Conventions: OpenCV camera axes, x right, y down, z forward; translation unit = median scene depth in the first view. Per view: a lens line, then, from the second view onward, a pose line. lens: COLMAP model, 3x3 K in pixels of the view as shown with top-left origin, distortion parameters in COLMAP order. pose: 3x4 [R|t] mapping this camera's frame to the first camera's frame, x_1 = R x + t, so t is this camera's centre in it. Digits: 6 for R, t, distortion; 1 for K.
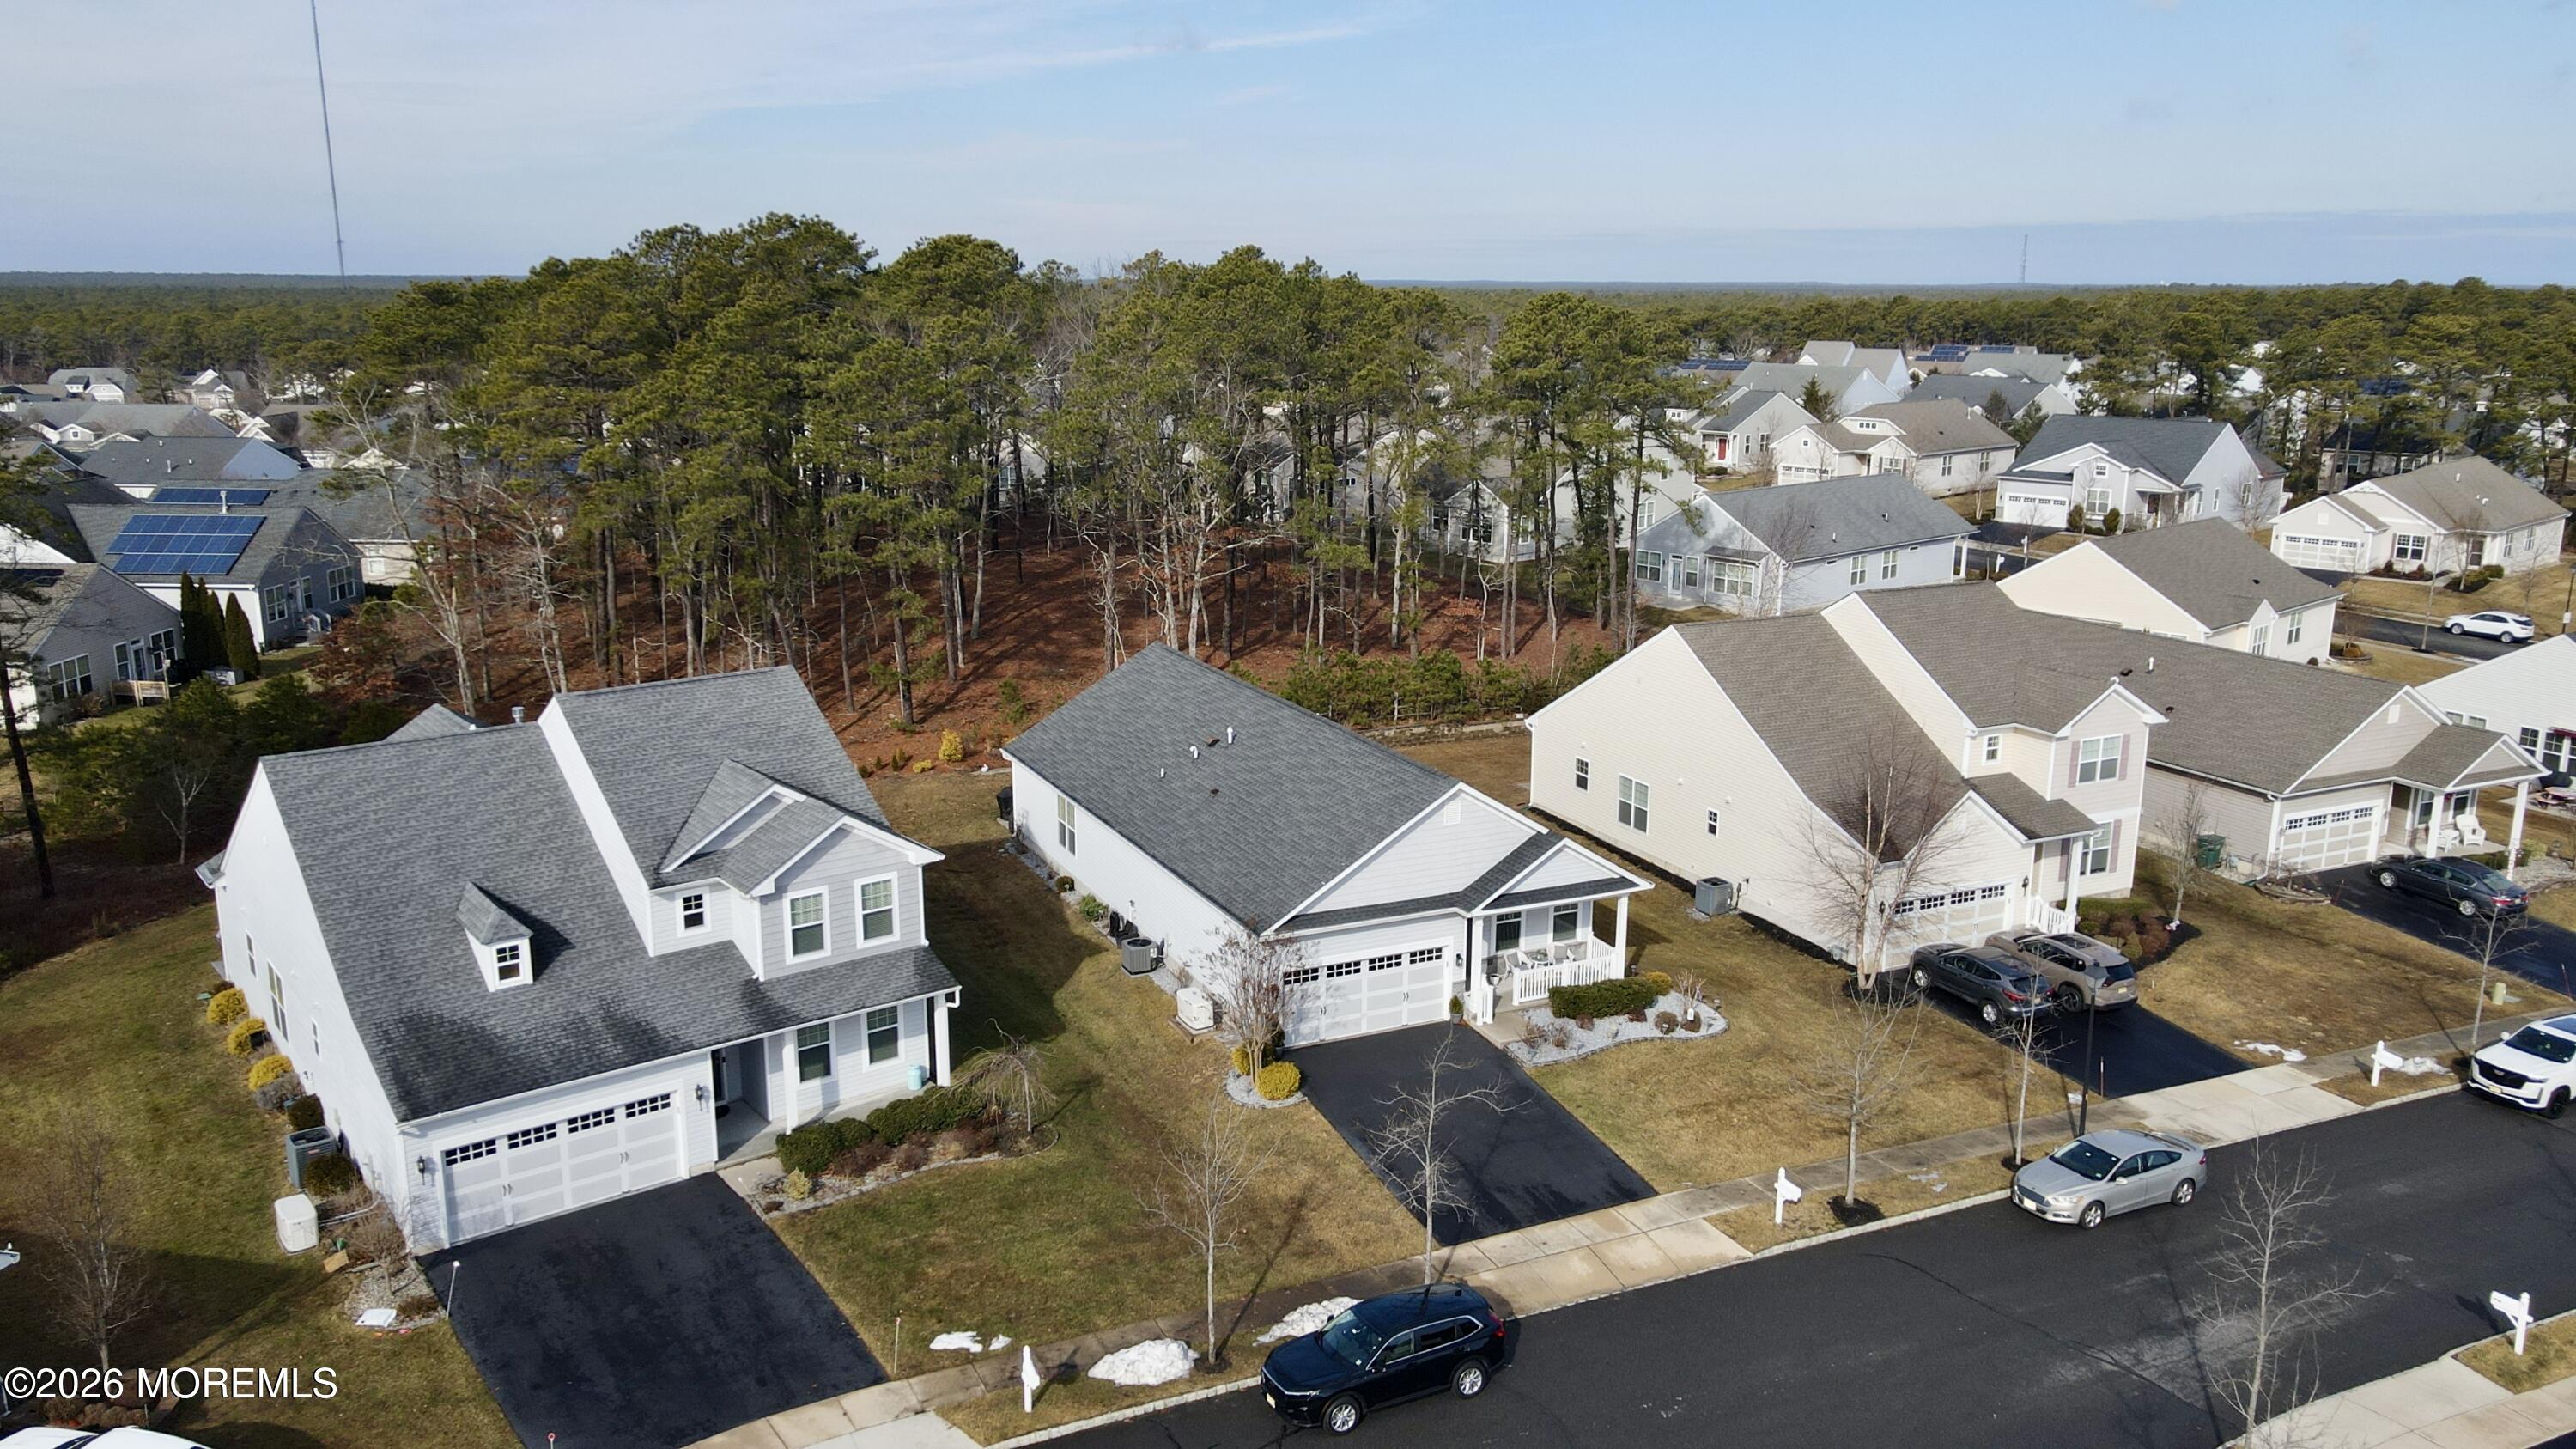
lens RADIAL K [[1897.2, 0, 1296.5], [0, 1897.2, 710.7], [0, 0, 1]] dist [0.006742, 0.022820]
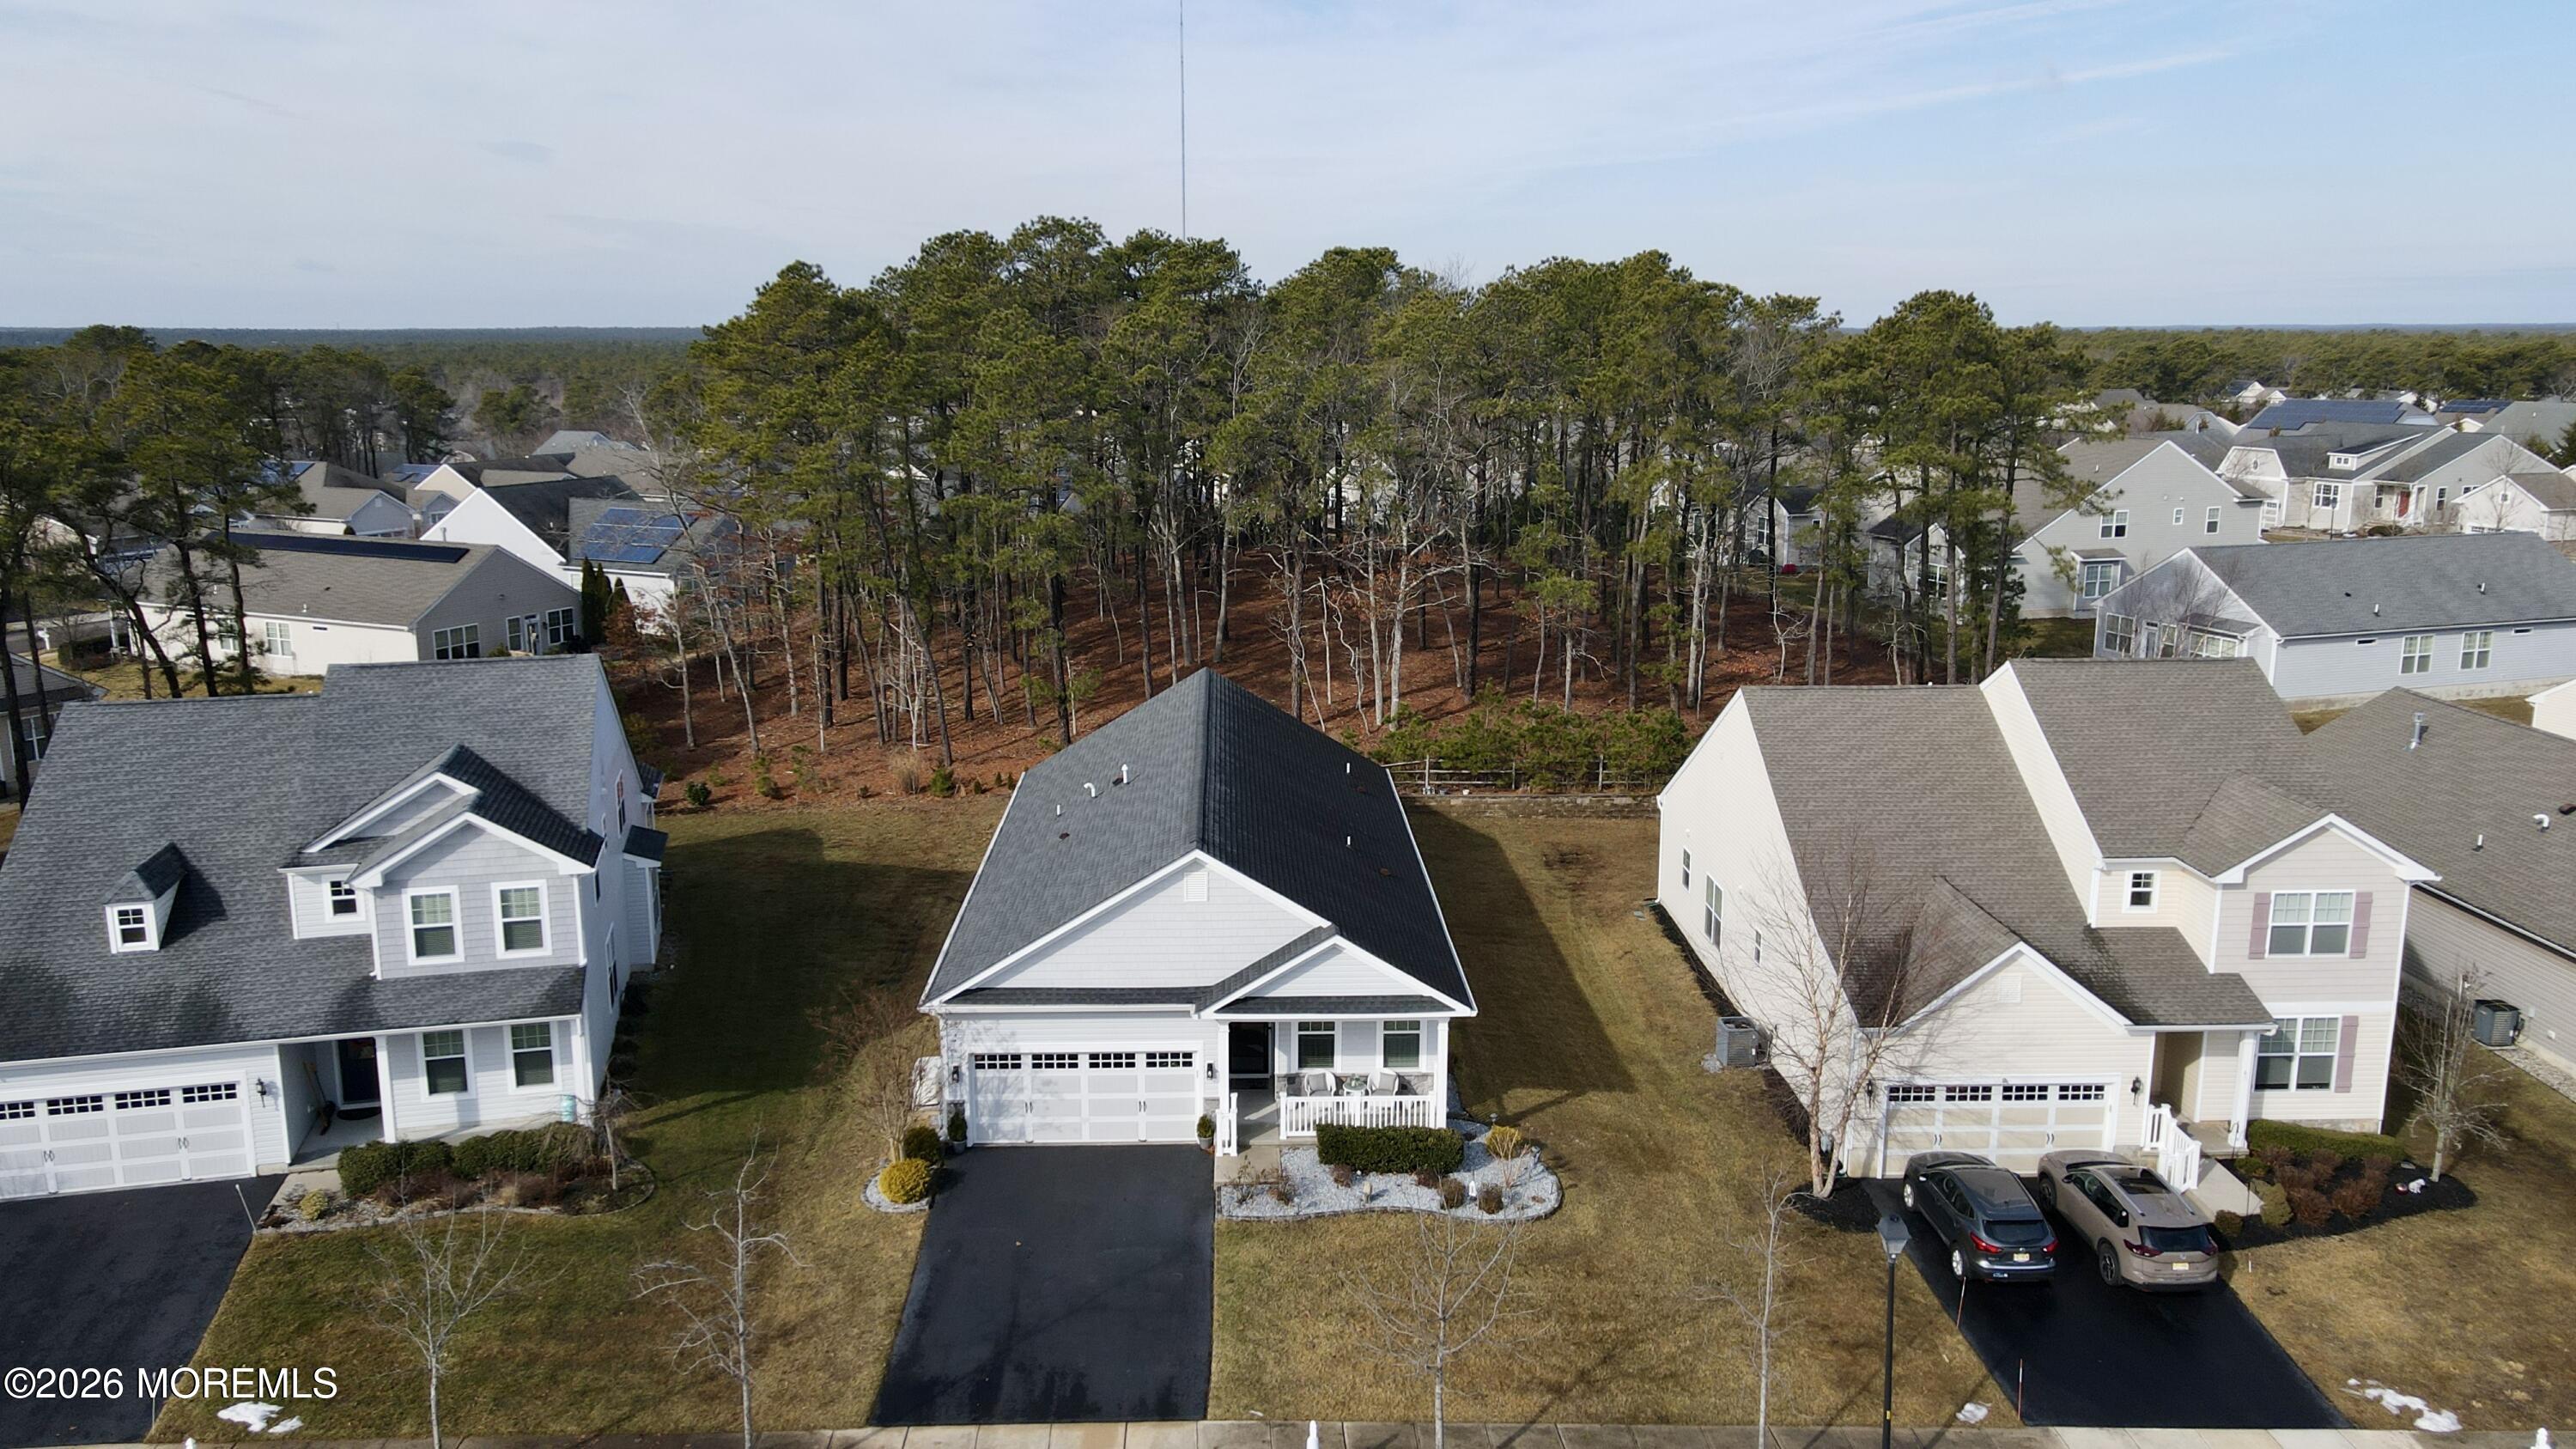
lens RADIAL K [[1897.2, 0, 1289.2], [0, 1897.2, 723.4], [0, 0, 1]] dist [0.006742, 0.022820]
pose [[0.914658, 0.076940, -0.396840, 0.435955], [-0.084204, 0.996448, -0.000884, -0.017888], [0.395362, 0.034224, 0.917888, 0.277738]]
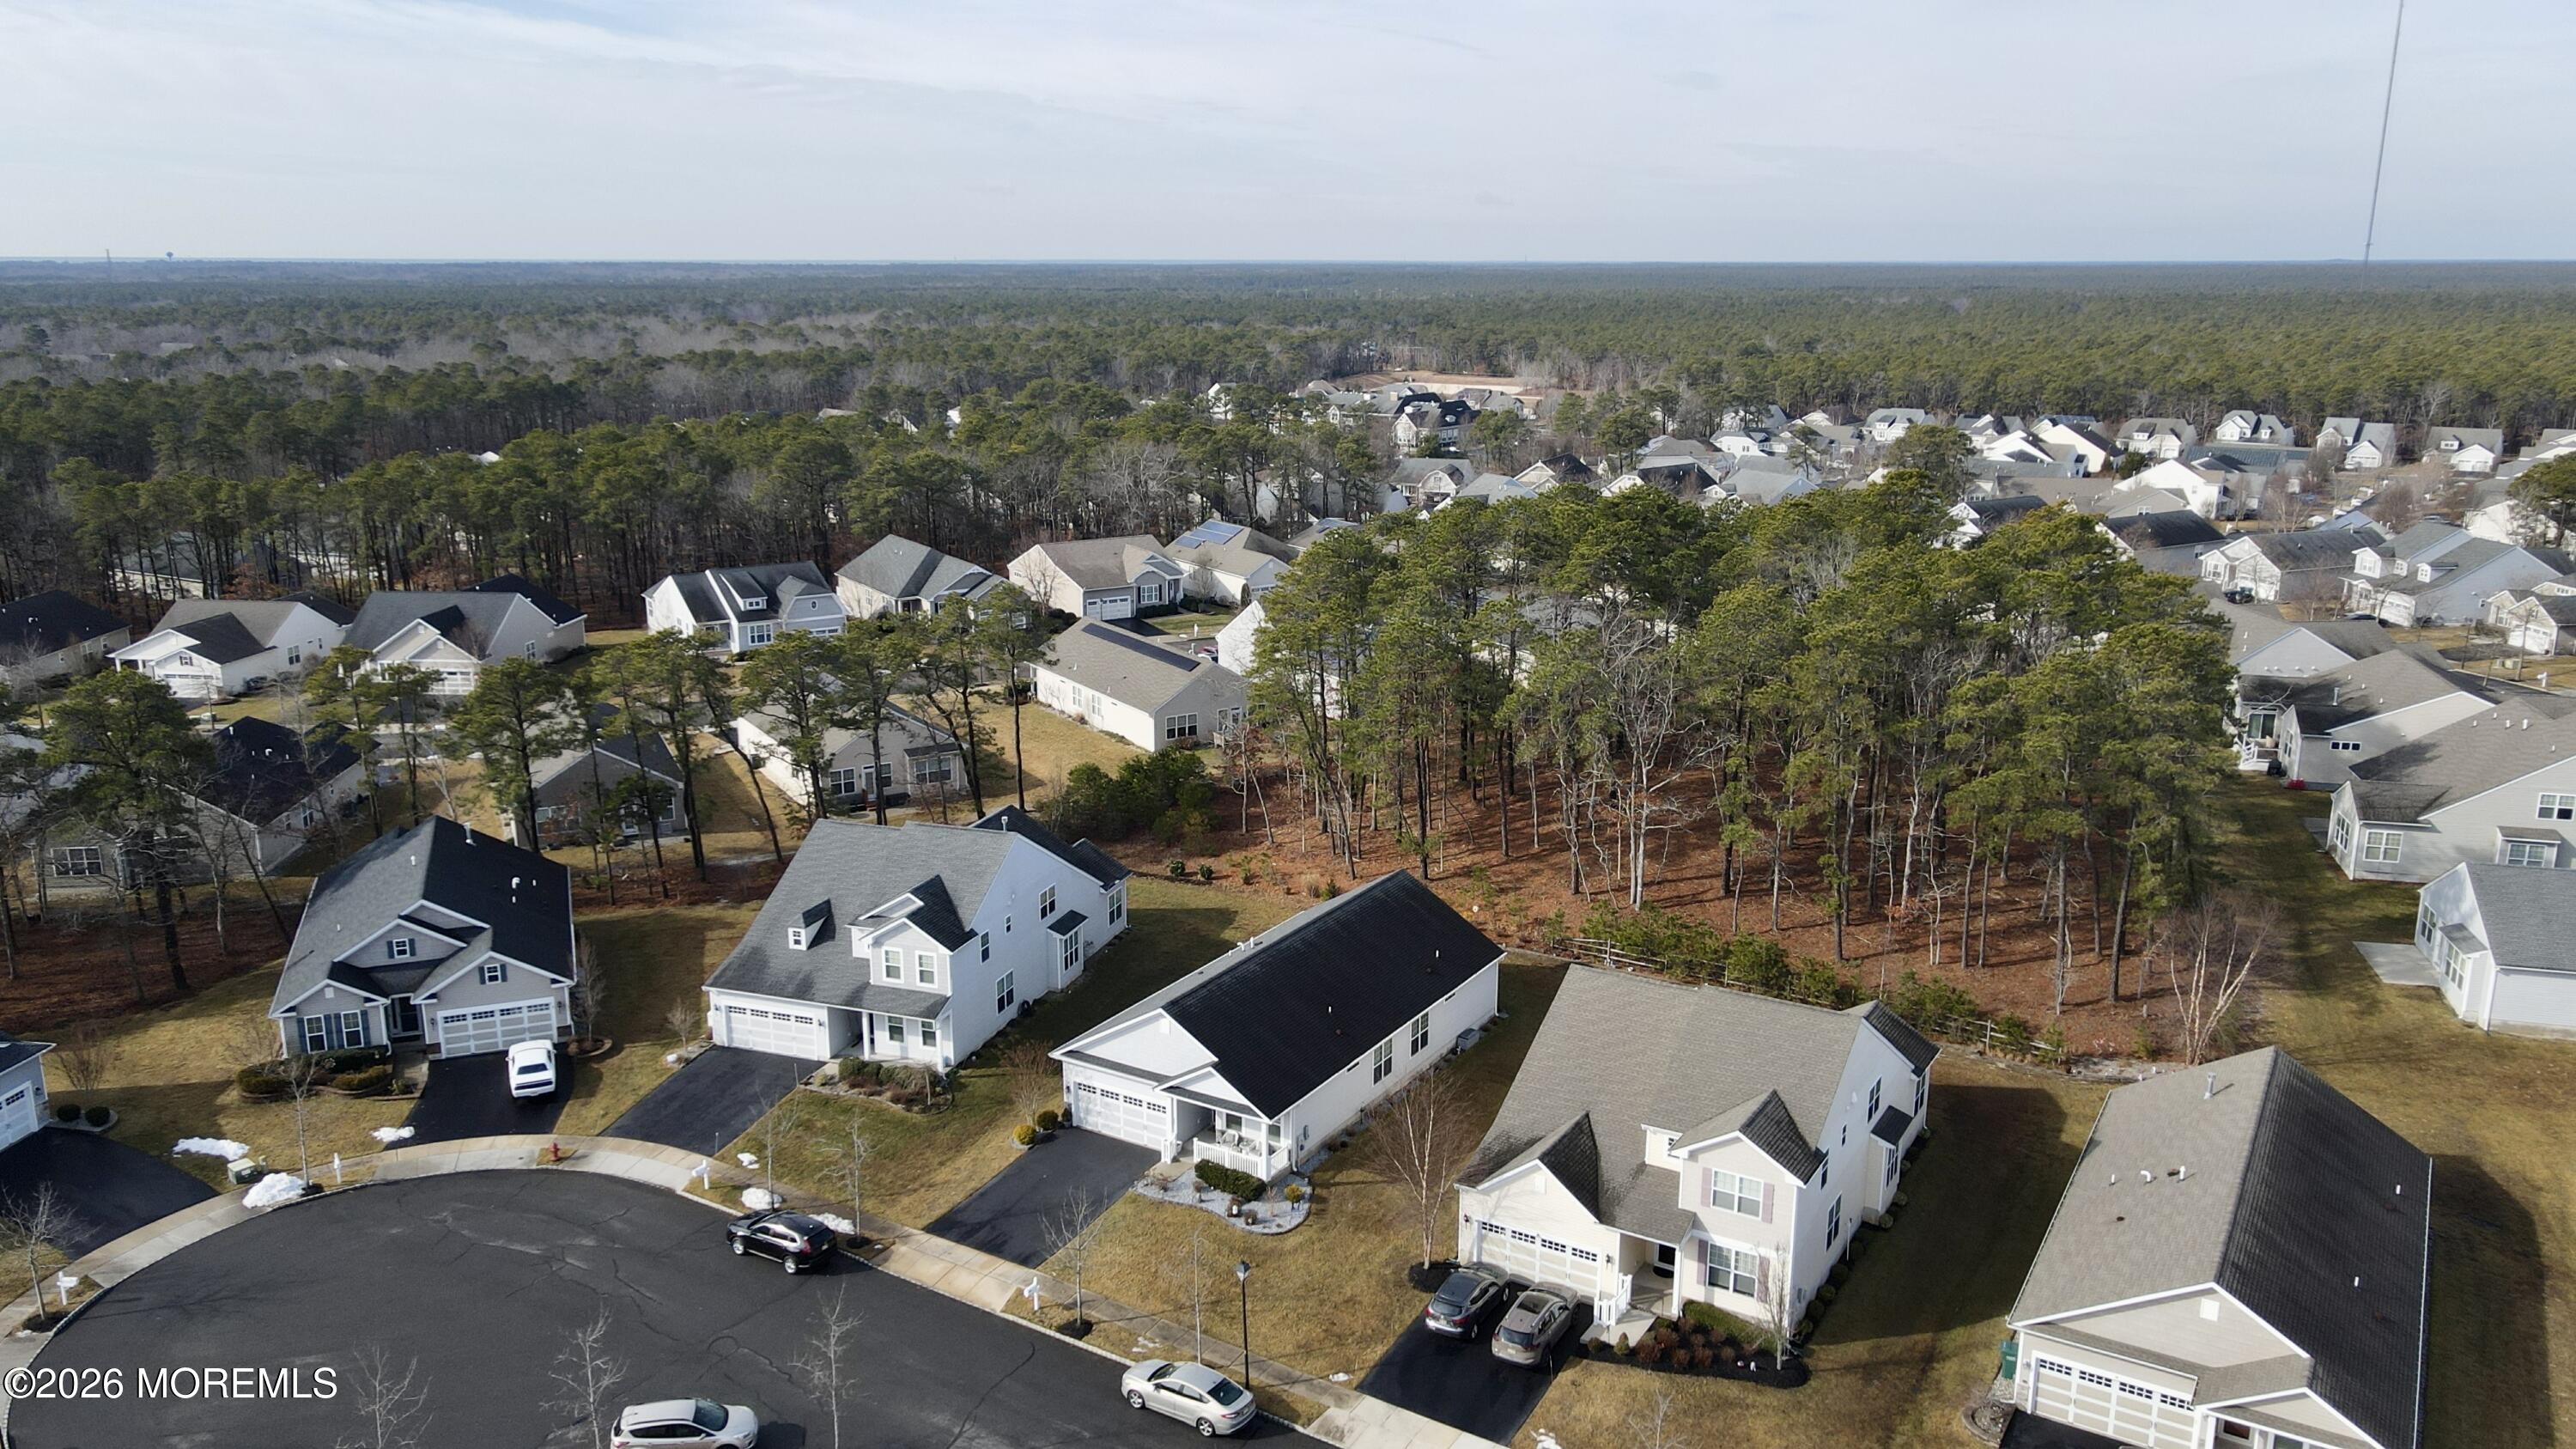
lens RADIAL K [[1897.2, 0, 1290.5], [0, 1897.2, 735.6], [0, 0, 1]] dist [0.006742, 0.022820]
pose [[0.543636, 0.202658, -0.814487, 1.395075], [-0.184073, 0.975575, 0.119879, -0.395748], [0.818888, 0.084755, 0.567661, 0.166263]]
